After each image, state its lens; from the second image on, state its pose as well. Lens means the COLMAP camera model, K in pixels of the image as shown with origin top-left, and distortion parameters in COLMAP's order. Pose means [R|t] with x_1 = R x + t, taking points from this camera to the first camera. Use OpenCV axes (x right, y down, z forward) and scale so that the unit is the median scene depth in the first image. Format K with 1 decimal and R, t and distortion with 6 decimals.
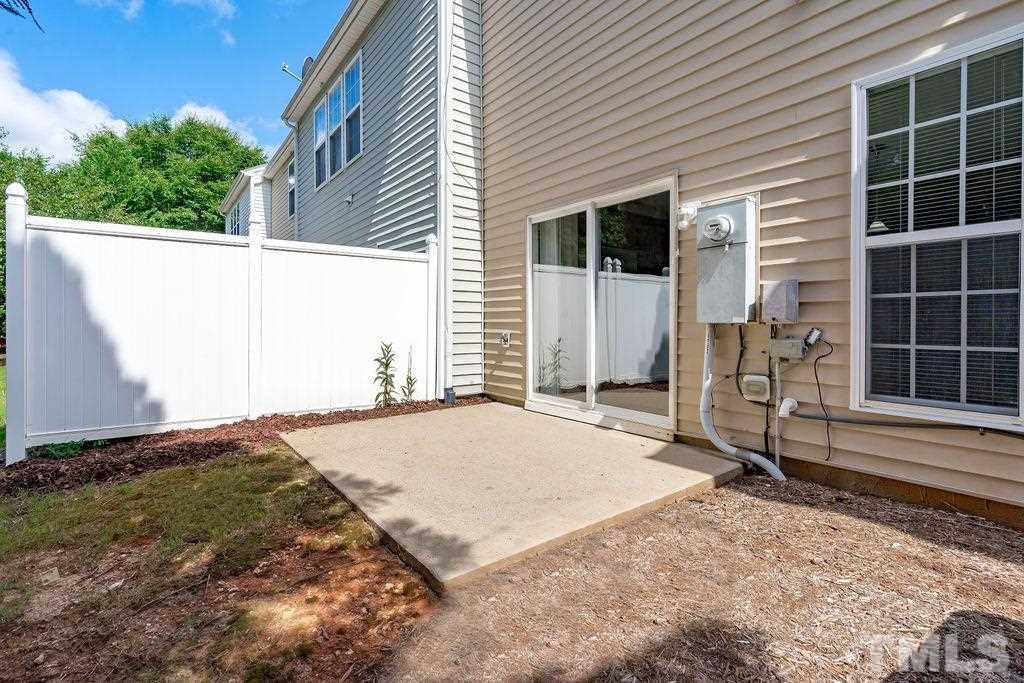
lens RADIAL K [[468.8, 0, 512.0], [0, 468.8, 334.8], [0, 0, 1]] dist [0.000471, 0.001185]
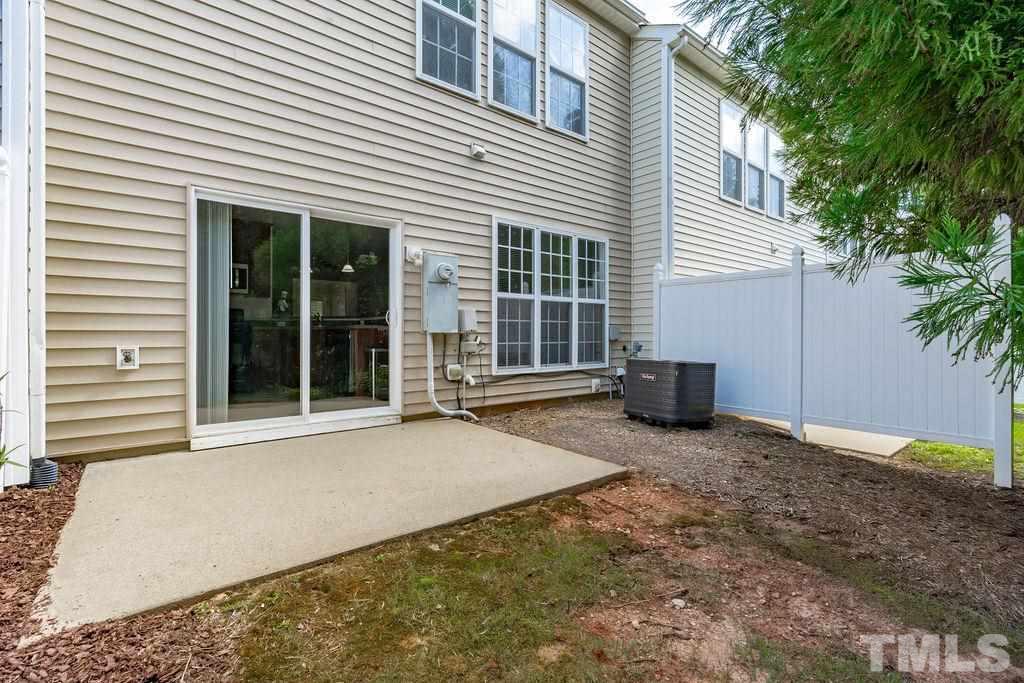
lens RADIAL K [[468.8, 0, 512.0], [0, 468.8, 333.4], [0, 0, 1]] dist [0.000471, 0.001185]
pose [[-0.028835, -0.011254, 0.999521, -1.319631], [0.012316, 0.999857, 0.011613, -0.045487], [-0.999508, 0.012645, -0.028692, 0.973386]]
